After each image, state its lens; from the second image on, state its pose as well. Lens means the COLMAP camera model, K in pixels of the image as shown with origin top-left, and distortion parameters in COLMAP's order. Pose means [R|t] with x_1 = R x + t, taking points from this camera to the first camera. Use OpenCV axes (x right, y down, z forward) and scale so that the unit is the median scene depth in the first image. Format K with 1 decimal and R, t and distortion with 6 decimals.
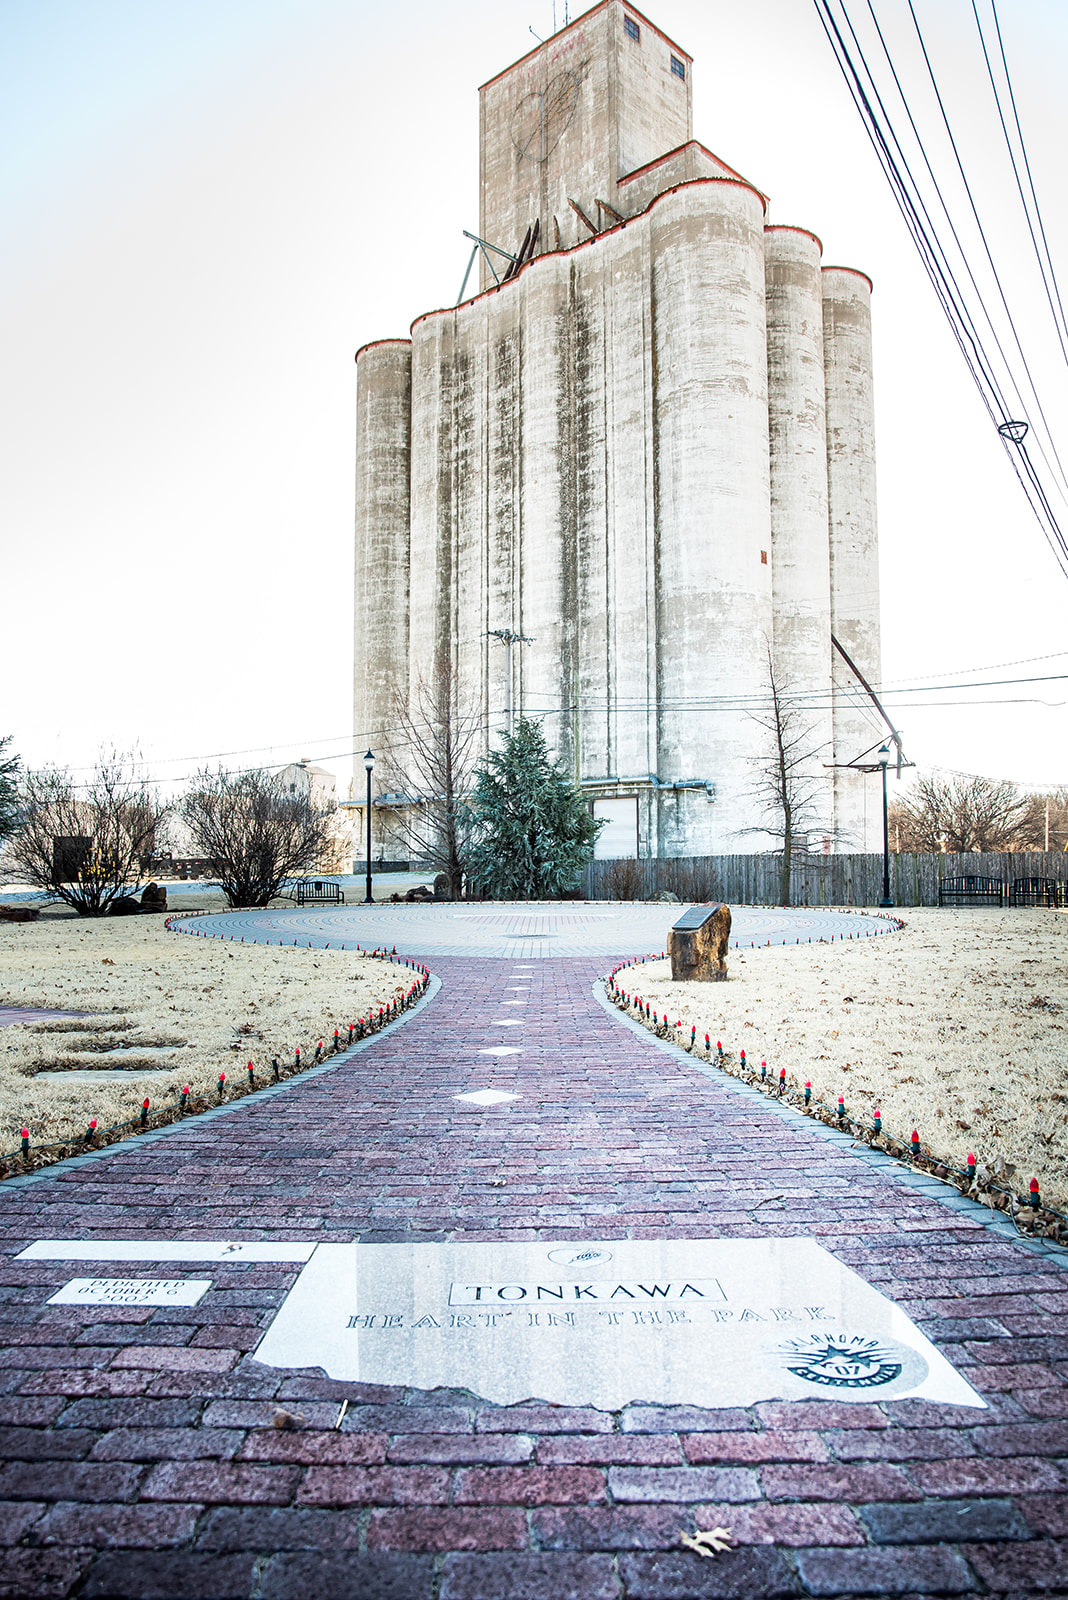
lens RADIAL K [[1115.0, 0, 534.0], [0, 1115.0, 800.0], [0, 0, 1]] dist [-0.104618, 0.098344]
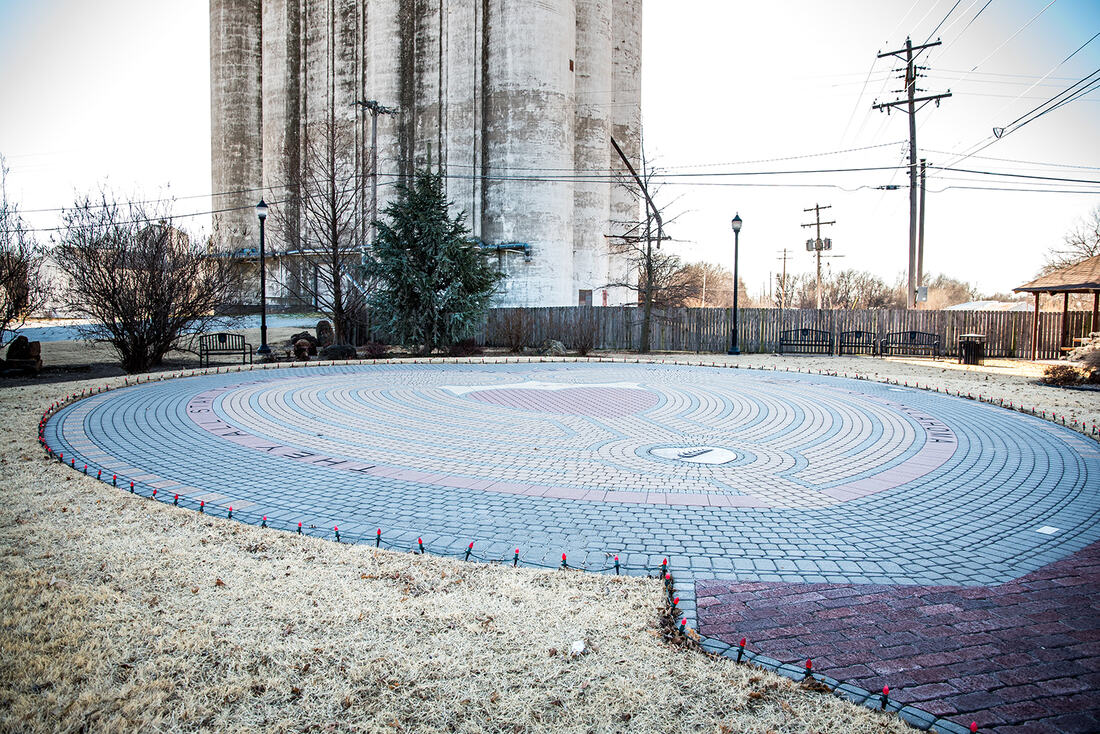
lens RADIAL K [[766.6, 0, 550.0], [0, 766.6, 367.0], [0, 0, 1]] dist [-0.104618, 0.098344]
pose [[0.961761, -0.007001, 0.273799, -0.045875], [-0.030560, 0.990688, 0.132679, 0.004084], [-0.272179, -0.135973, 0.952591, 0.136440]]
